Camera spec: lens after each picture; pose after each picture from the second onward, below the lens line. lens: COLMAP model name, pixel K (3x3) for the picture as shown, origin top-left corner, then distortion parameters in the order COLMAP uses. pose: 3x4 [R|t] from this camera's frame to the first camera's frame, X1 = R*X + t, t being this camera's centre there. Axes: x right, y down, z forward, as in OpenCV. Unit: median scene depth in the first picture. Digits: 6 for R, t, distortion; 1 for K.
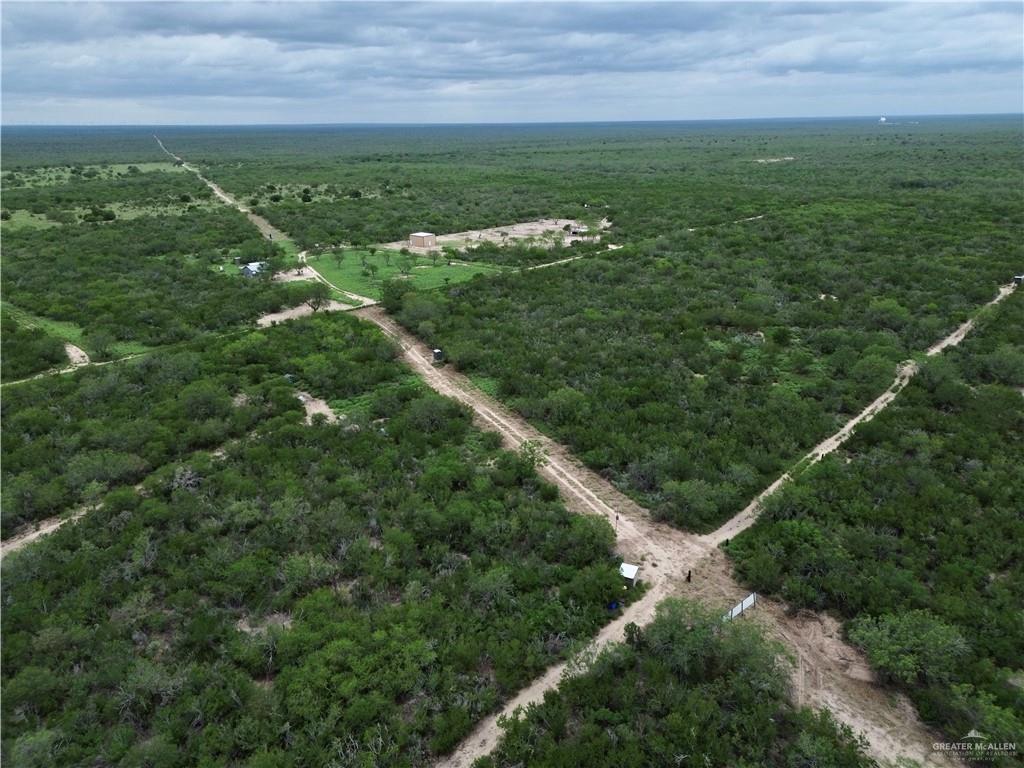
lens RADIAL K [[722.9, 0, 519.2], [0, 722.9, 384.2], [0, 0, 1]] dist [0.060848, -0.055689]
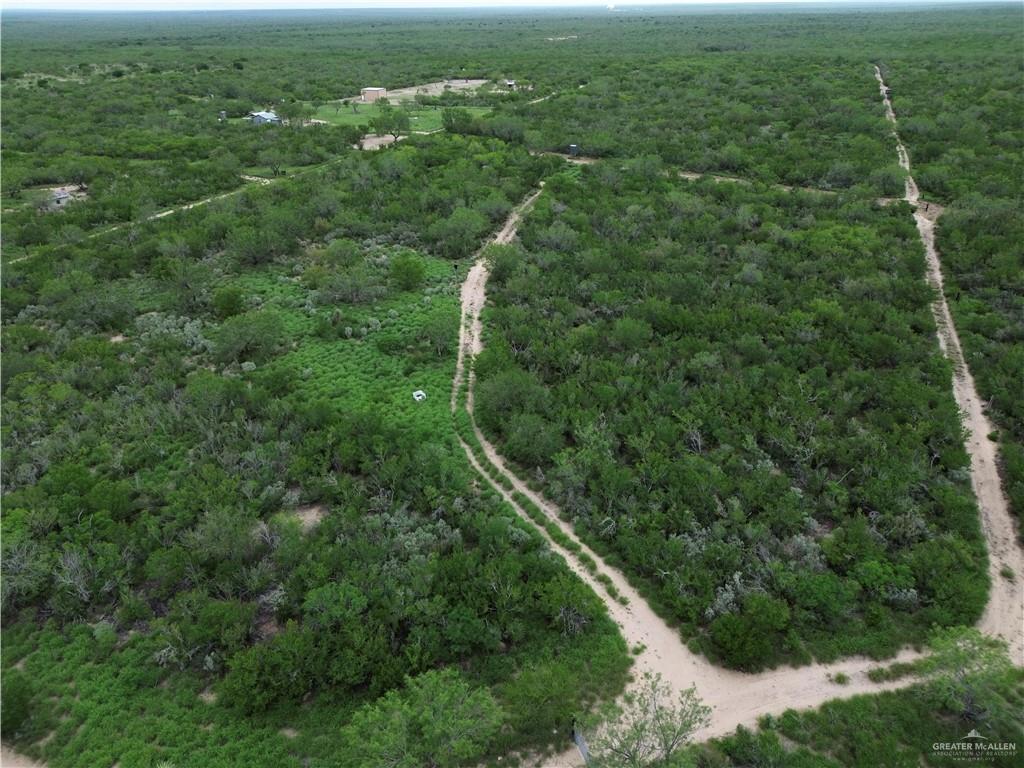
lens RADIAL K [[722.9, 0, 515.3], [0, 722.9, 383.1], [0, 0, 1]] dist [0.060848, -0.055689]
pose [[0.944990, -0.153002, 0.289109, -1.064319], [0.115590, 0.983034, 0.142420, 0.275944], [-0.305995, -0.101167, 0.946643, -0.301550]]
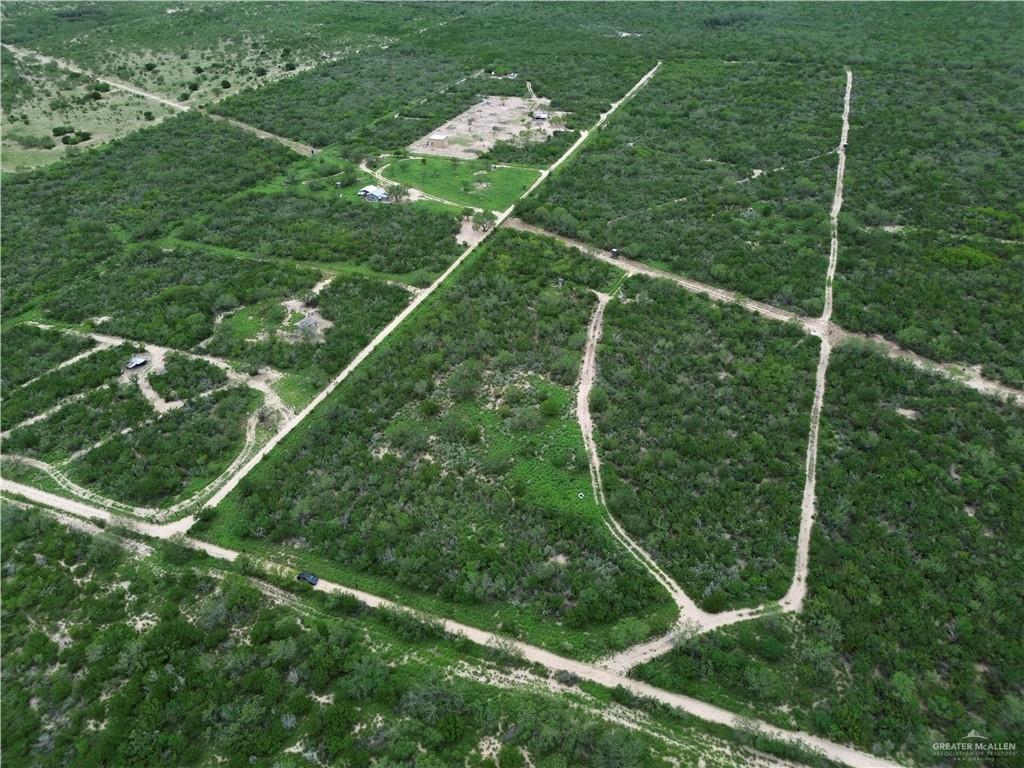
lens RADIAL K [[722.9, 0, 516.8], [0, 722.9, 381.8], [0, 0, 1]] dist [0.060848, -0.055689]
pose [[0.938378, -0.211612, 0.273252, -1.558750], [0.135165, 0.952368, 0.273360, -0.447710], [-0.318083, -0.219581, 0.922284, -1.160104]]
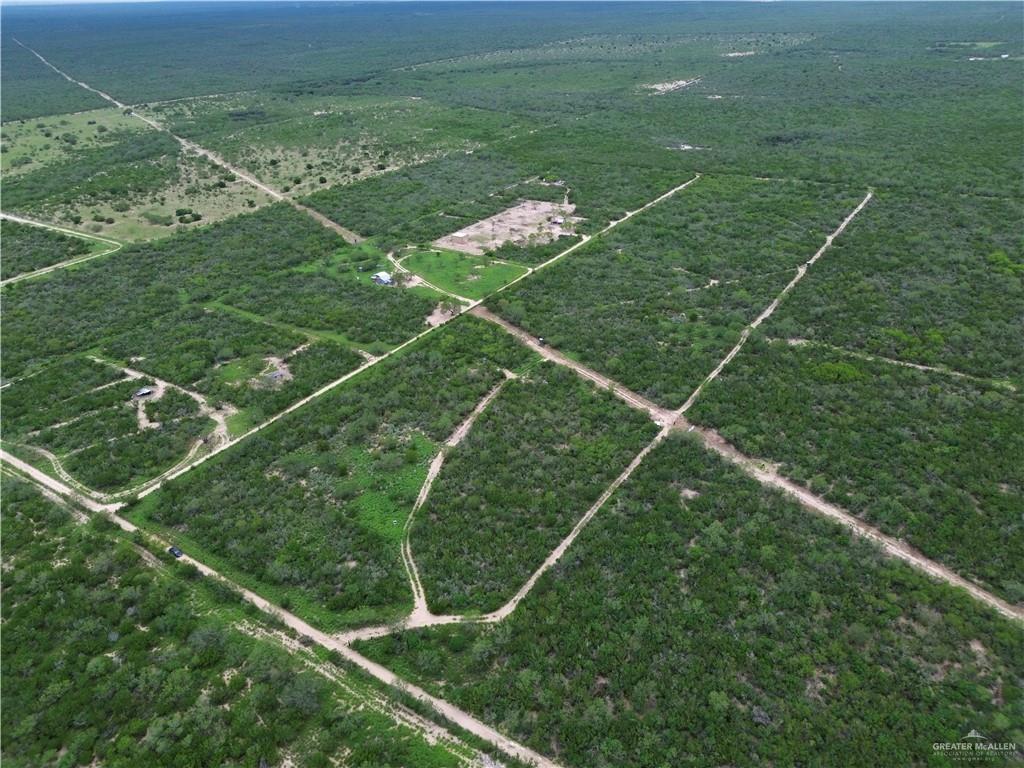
lens RADIAL K [[722.9, 0, 515.4], [0, 722.9, 384.6], [0, 0, 1]] dist [0.060848, -0.055689]
pose [[0.989324, -0.090611, 0.114137, -0.766430], [0.072471, 0.985392, 0.154112, -0.428246], [-0.126433, -0.144195, 0.981439, -1.933202]]
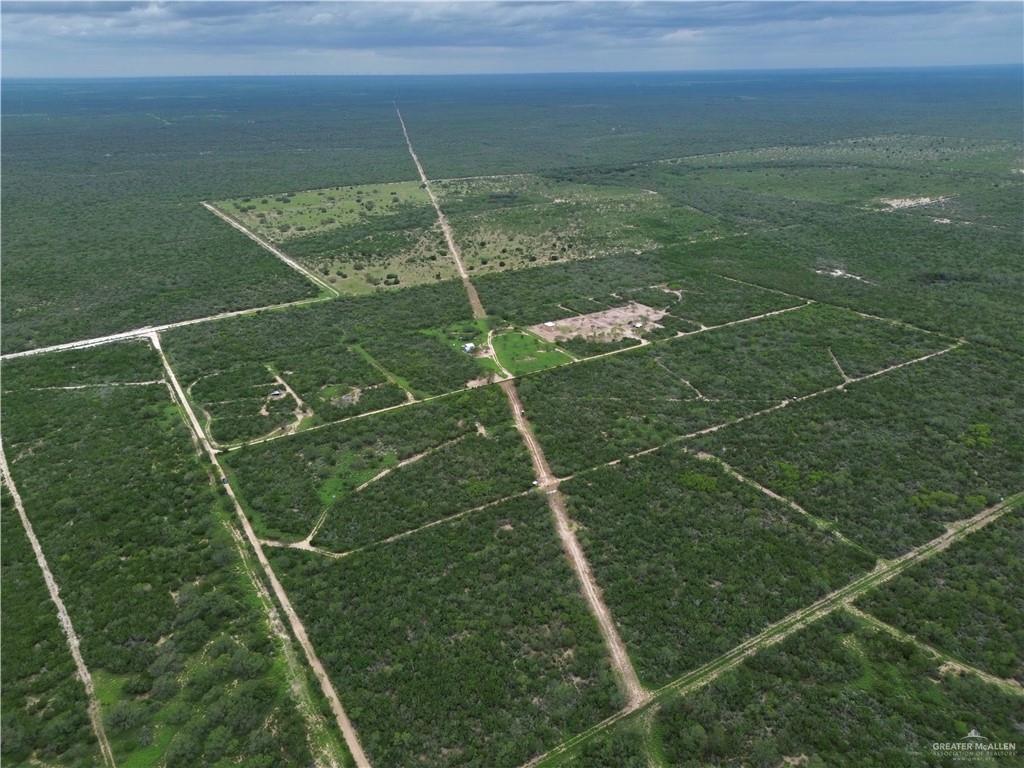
lens RADIAL K [[722.9, 0, 512.4], [0, 722.9, 389.4], [0, 0, 1]] dist [0.060848, -0.055689]
pose [[0.958204, 0.113652, -0.262542, 1.040494], [-0.094903, 0.992015, 0.083065, -0.643597], [0.269886, -0.054677, 0.961339, -3.145526]]
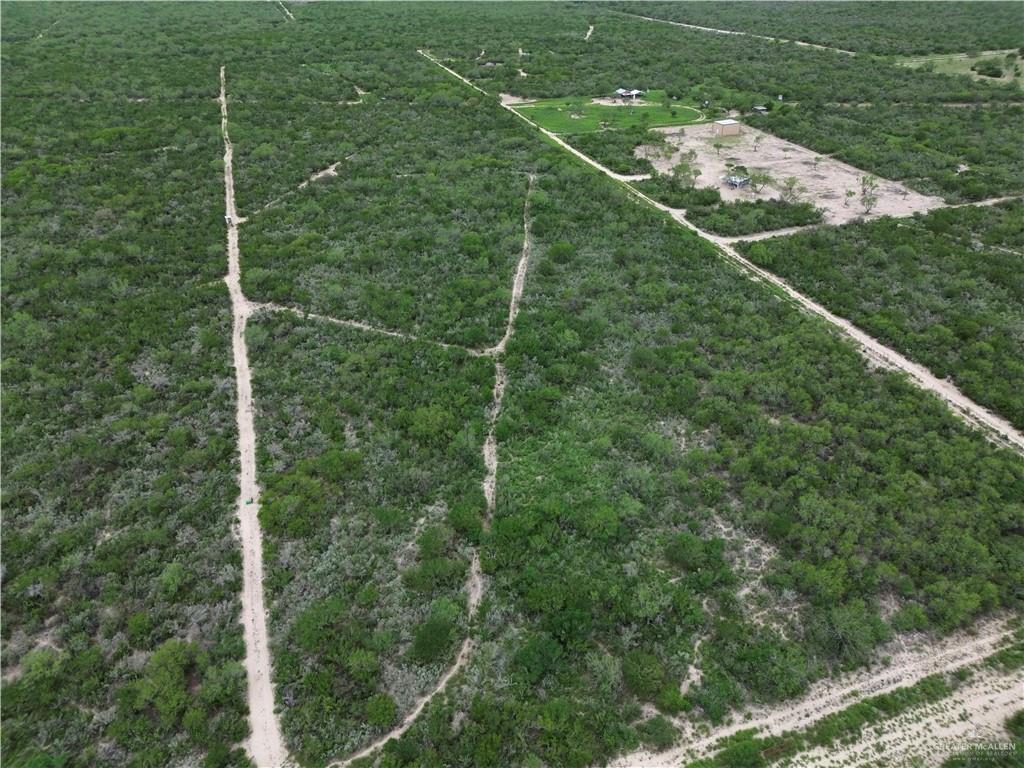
lens RADIAL K [[722.9, 0, 511.3], [0, 722.9, 382.0], [0, 0, 1]] dist [0.060848, -0.055689]
pose [[-0.489166, 0.485849, -0.724339, 3.230562], [-0.276959, 0.700973, 0.657214, -1.878401], [0.827049, 0.522099, -0.208331, 3.987867]]
